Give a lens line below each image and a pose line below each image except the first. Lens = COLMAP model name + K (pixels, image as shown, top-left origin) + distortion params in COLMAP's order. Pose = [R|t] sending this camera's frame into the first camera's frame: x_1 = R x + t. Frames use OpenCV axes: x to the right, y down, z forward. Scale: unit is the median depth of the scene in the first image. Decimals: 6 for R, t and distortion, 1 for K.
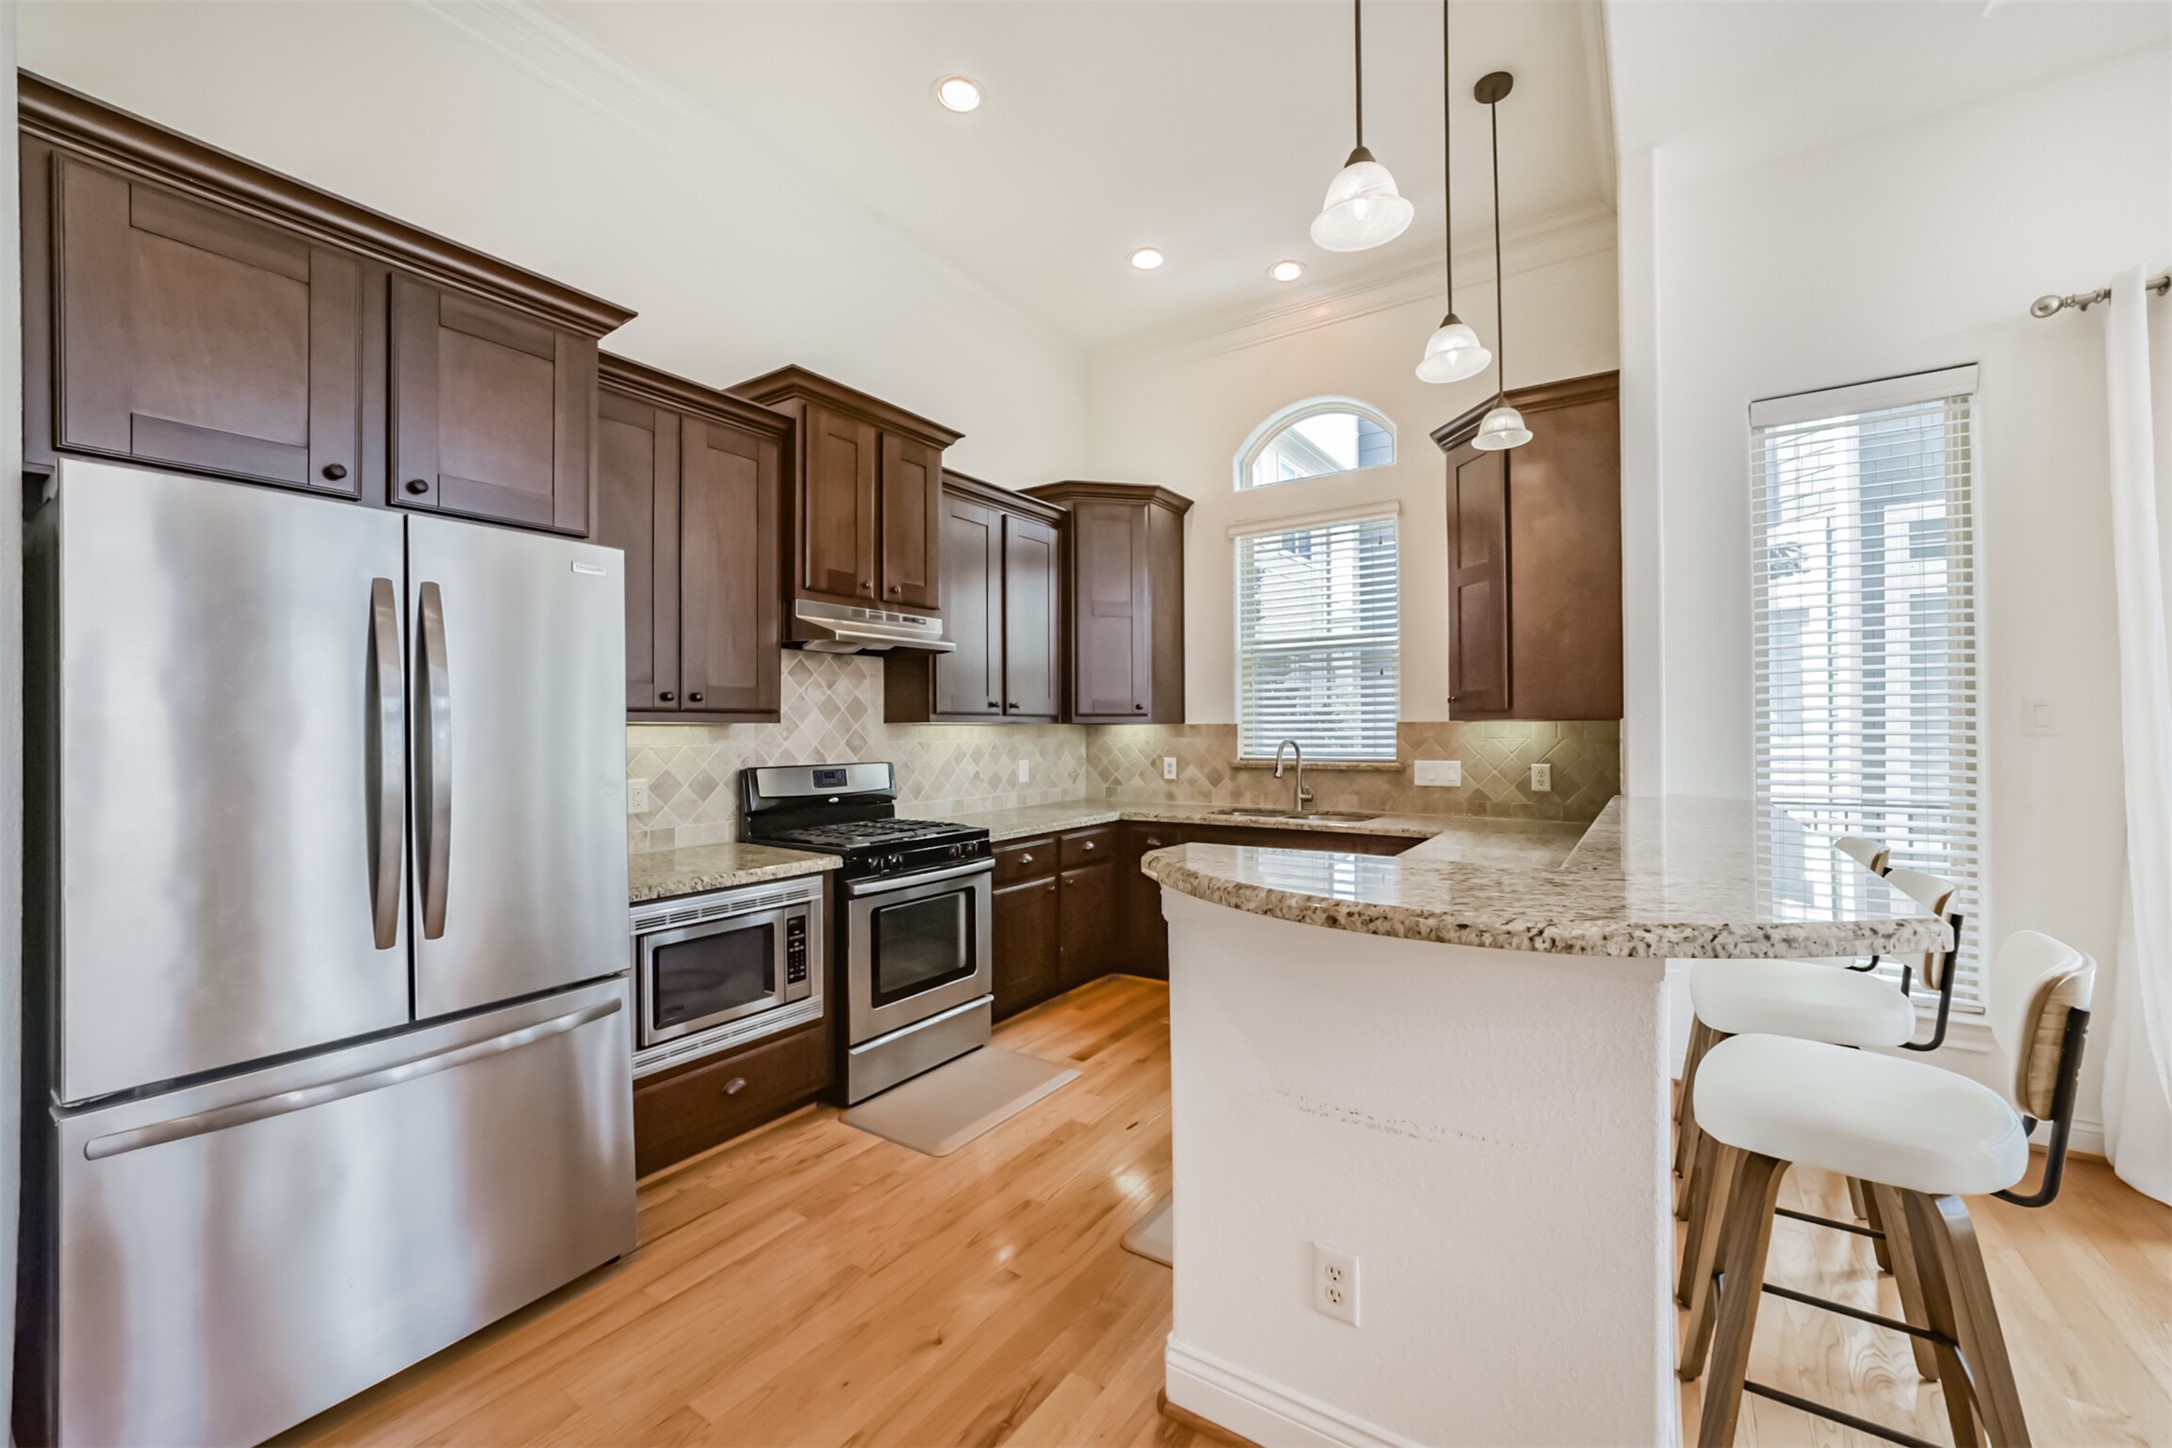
lens RADIAL K [[842.9, 0, 1090.2], [0, 842.9, 728.4], [0, 0, 1]] dist [-0.019184, 0.007880]
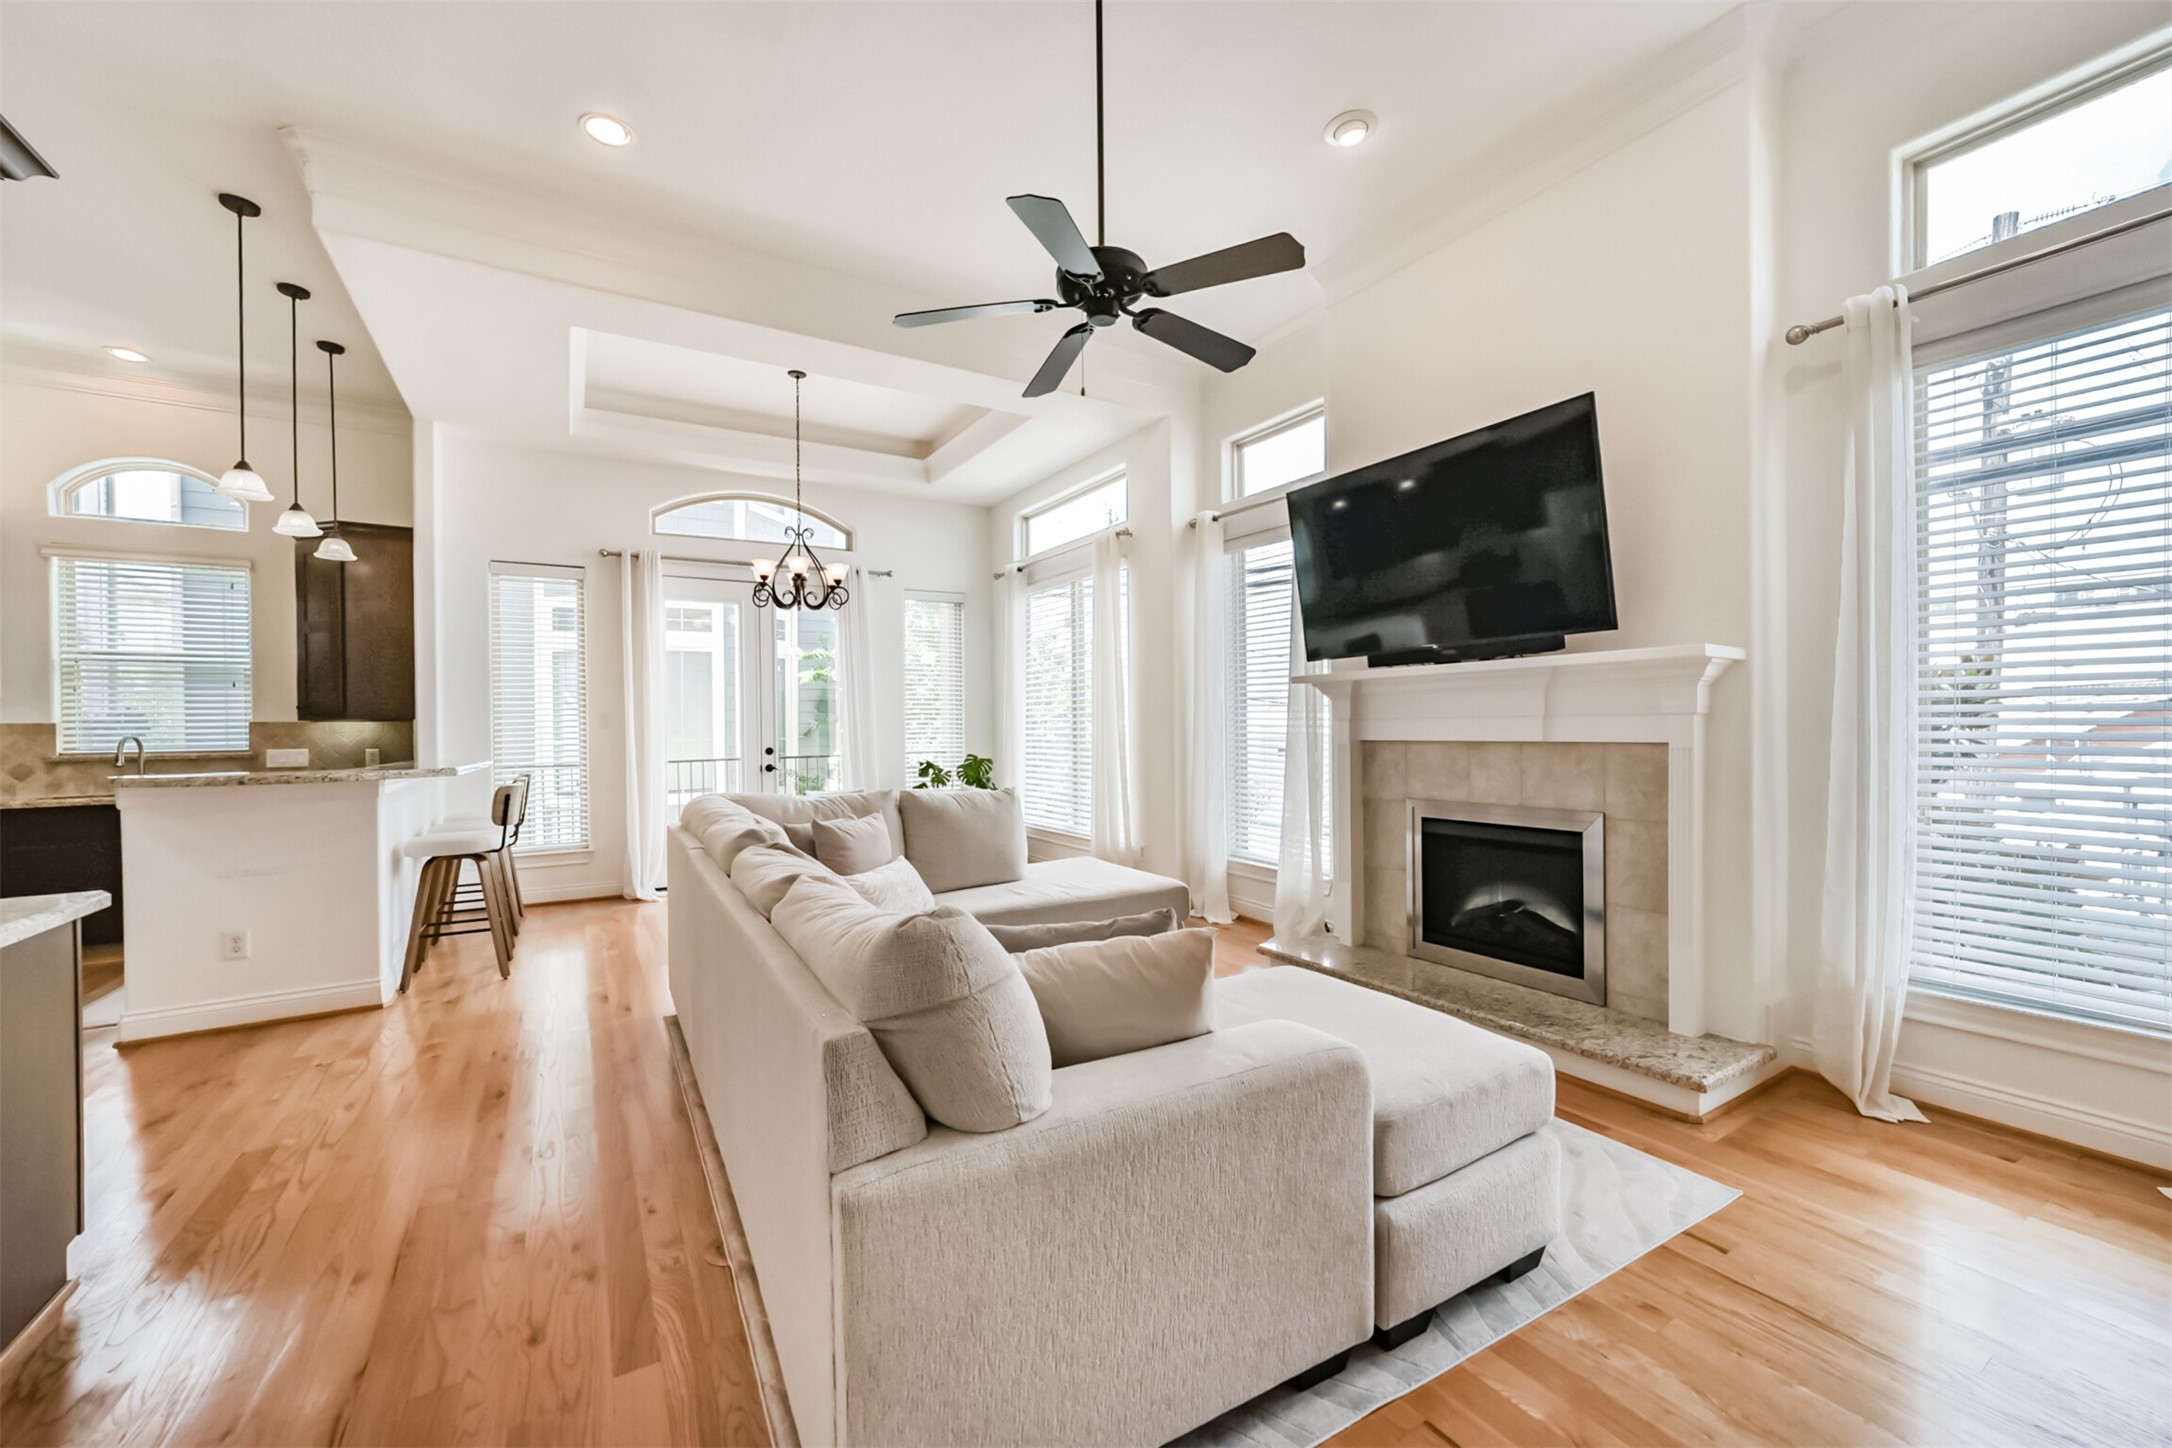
lens RADIAL K [[842.9, 0, 1098.1], [0, 842.9, 732.3], [0, 0, 1]] dist [-0.019184, 0.007880]
pose [[0.396943, -0.002379, 0.917840, -0.395568], [0.010127, 0.999947, -0.001788, 0.030338], [-0.917787, 0.010005, 0.396946, -0.961816]]
